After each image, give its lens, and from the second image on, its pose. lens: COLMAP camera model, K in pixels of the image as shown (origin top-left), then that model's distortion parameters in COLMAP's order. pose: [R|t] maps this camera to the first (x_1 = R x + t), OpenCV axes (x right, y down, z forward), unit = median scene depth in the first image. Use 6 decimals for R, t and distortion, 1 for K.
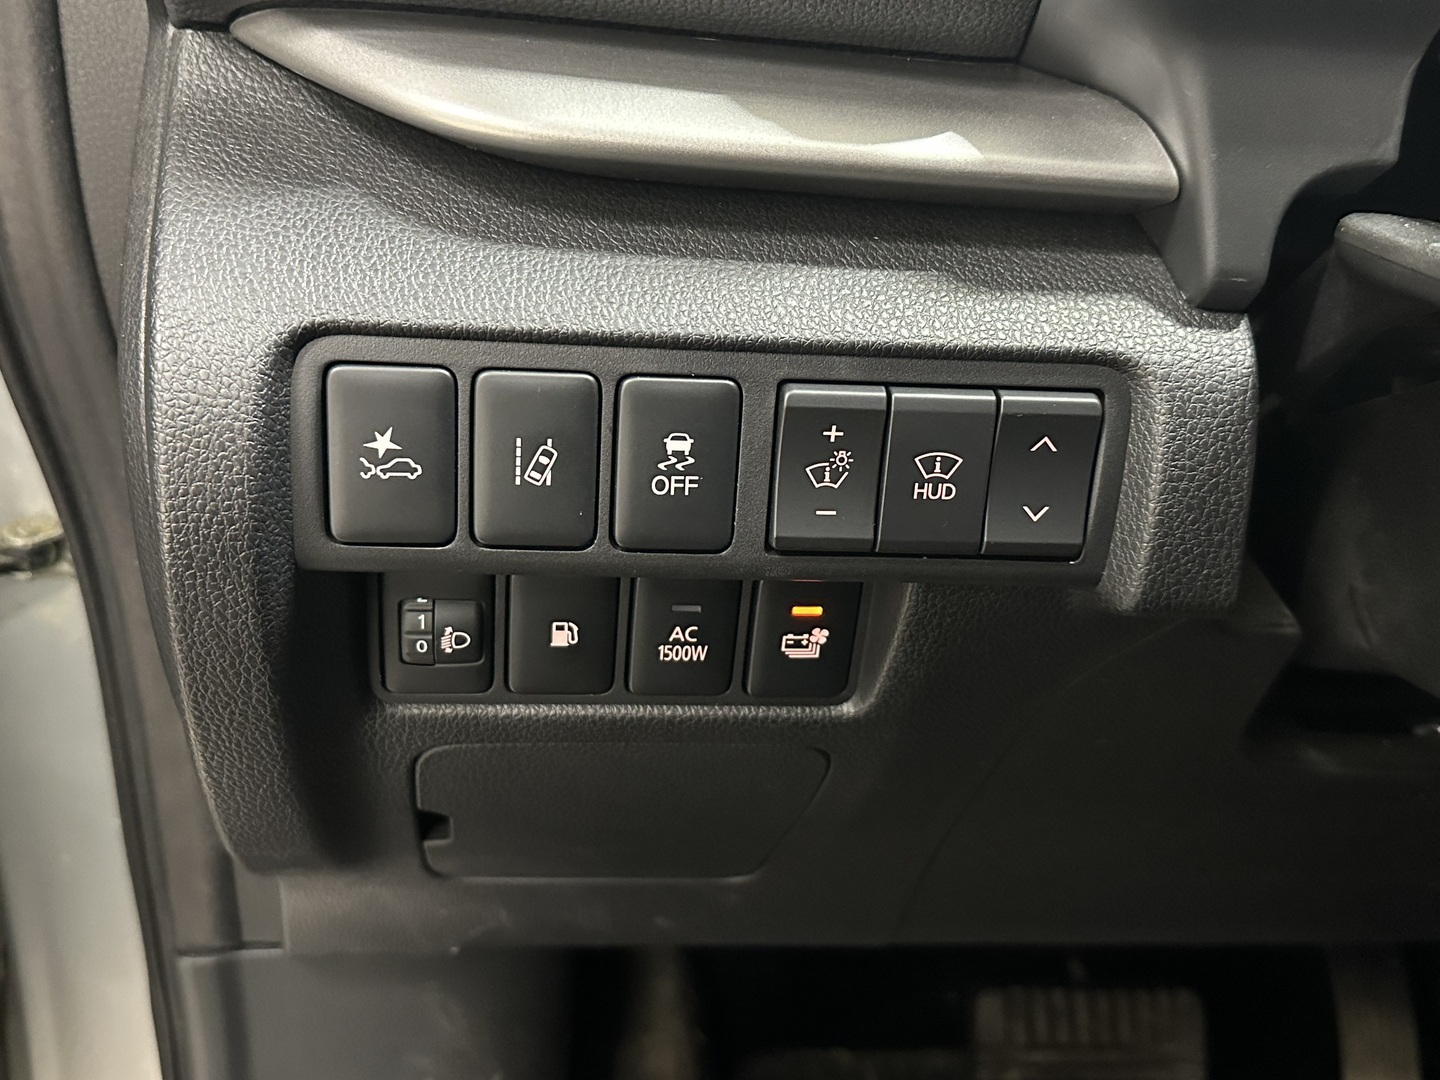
lens RADIAL K [[1506.6, 0, 719.6], [0, 1506.6, 537.0], [0, 0, 1]] dist [-0.011307, 0.000000]
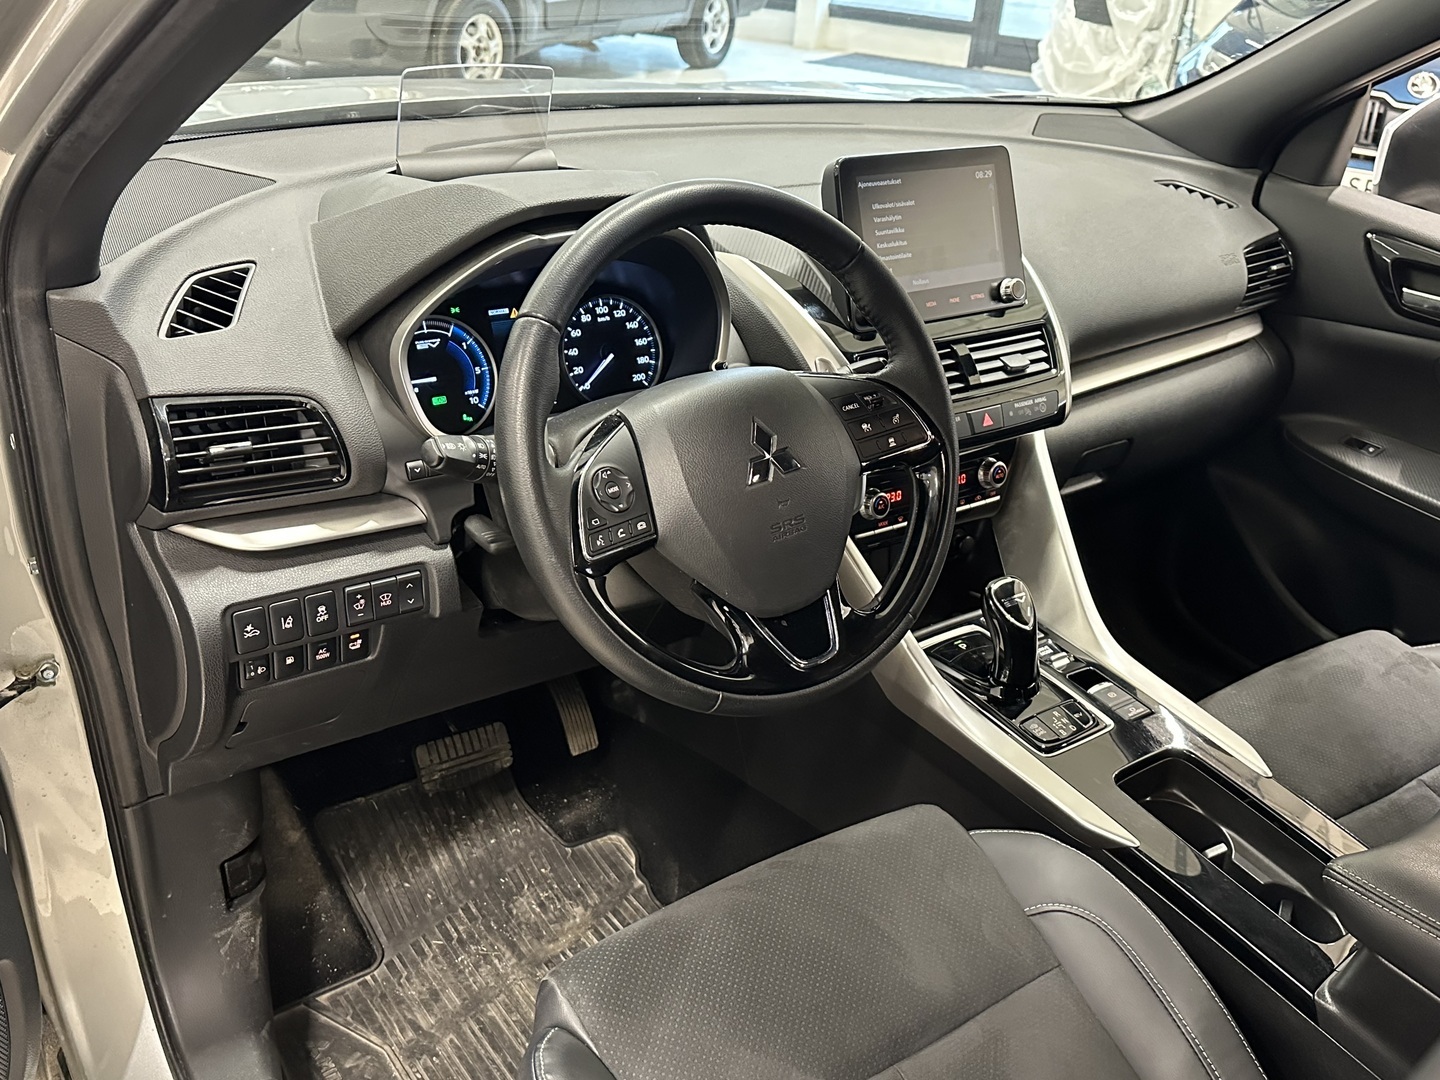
lens RADIAL K [[1295.5, 0, 721.0], [0, 1295.5, 537.4], [0, 0, 1]] dist [0.013795, 0.004524]
pose [[0.867478, -0.230948, 0.440619, -0.581476], [0.192108, 0.972520, 0.131525, -0.494347], [-0.458887, -0.029448, 0.888007, -2.558060]]
